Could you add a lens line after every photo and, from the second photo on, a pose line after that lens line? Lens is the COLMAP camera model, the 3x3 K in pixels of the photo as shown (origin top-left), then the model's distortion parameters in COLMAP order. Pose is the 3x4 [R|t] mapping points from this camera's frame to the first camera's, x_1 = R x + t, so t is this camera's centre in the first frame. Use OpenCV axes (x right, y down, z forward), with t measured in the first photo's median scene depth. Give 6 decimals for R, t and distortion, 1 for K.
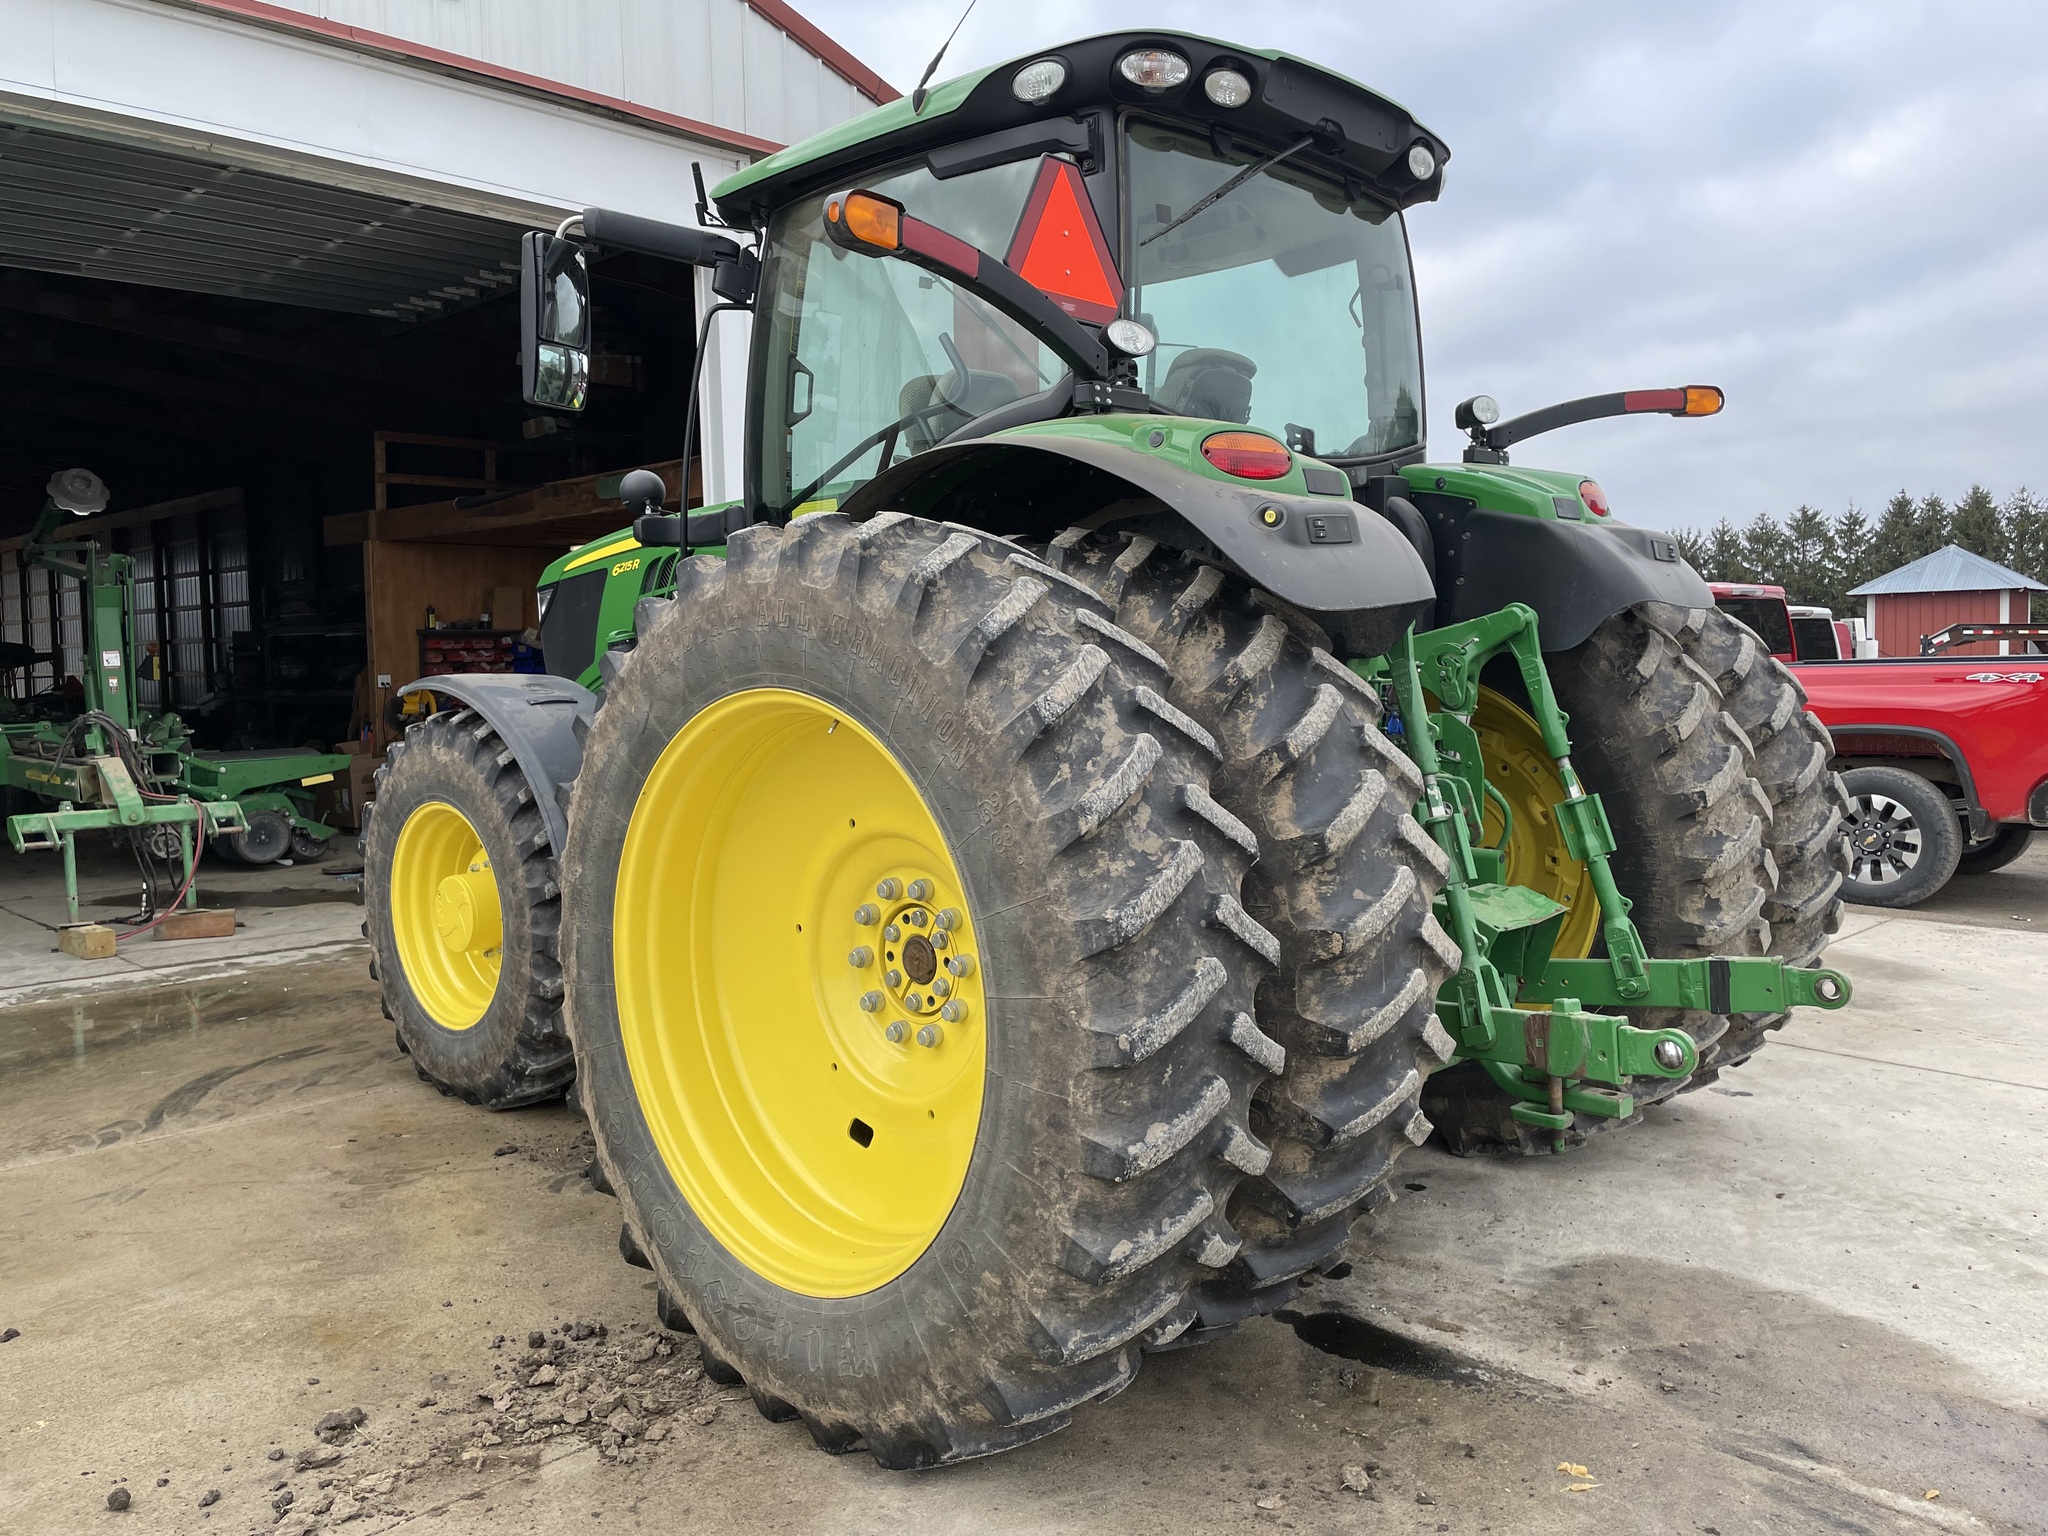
lens RADIAL K [[1560.5, 0, 1019.4], [0, 1560.5, 757.6], [0, 0, 1]] dist [0.092411, -0.123269]
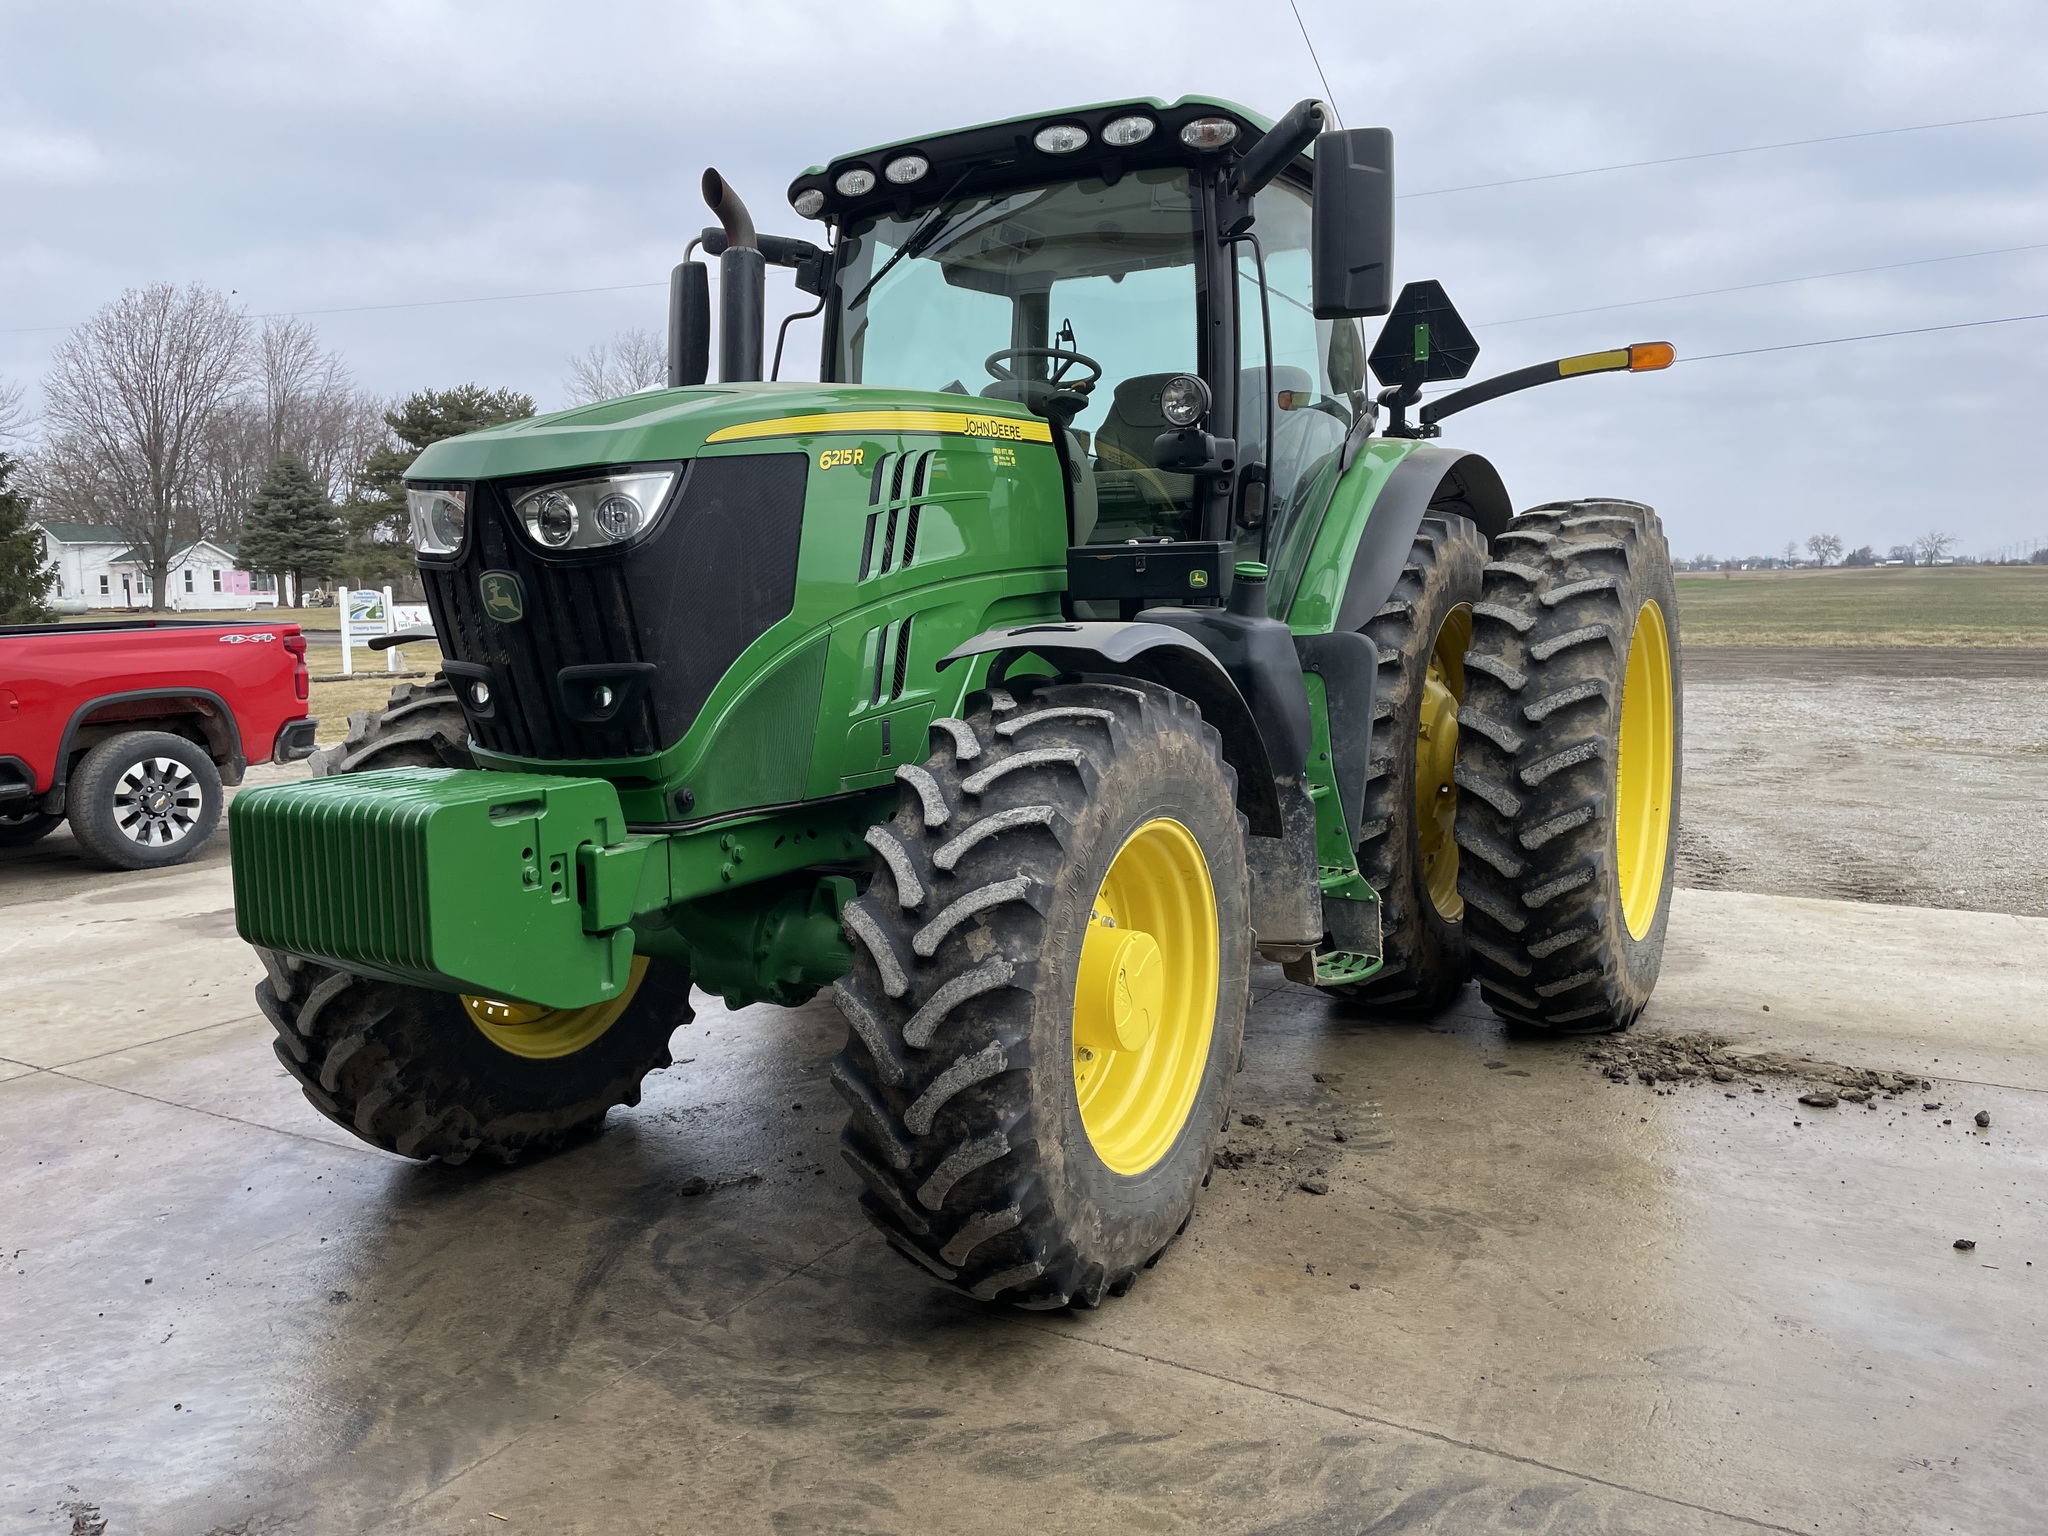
lens RADIAL K [[1560.5, 0, 1019.4], [0, 1560.5, 757.6], [0, 0, 1]] dist [0.092411, -0.123269]
pose [[-0.244343, -0.091785, 0.965335, -0.713248], [0.090499, 0.989007, 0.116942, -0.056444], [-0.965457, 0.115936, -0.233351, 0.882805]]
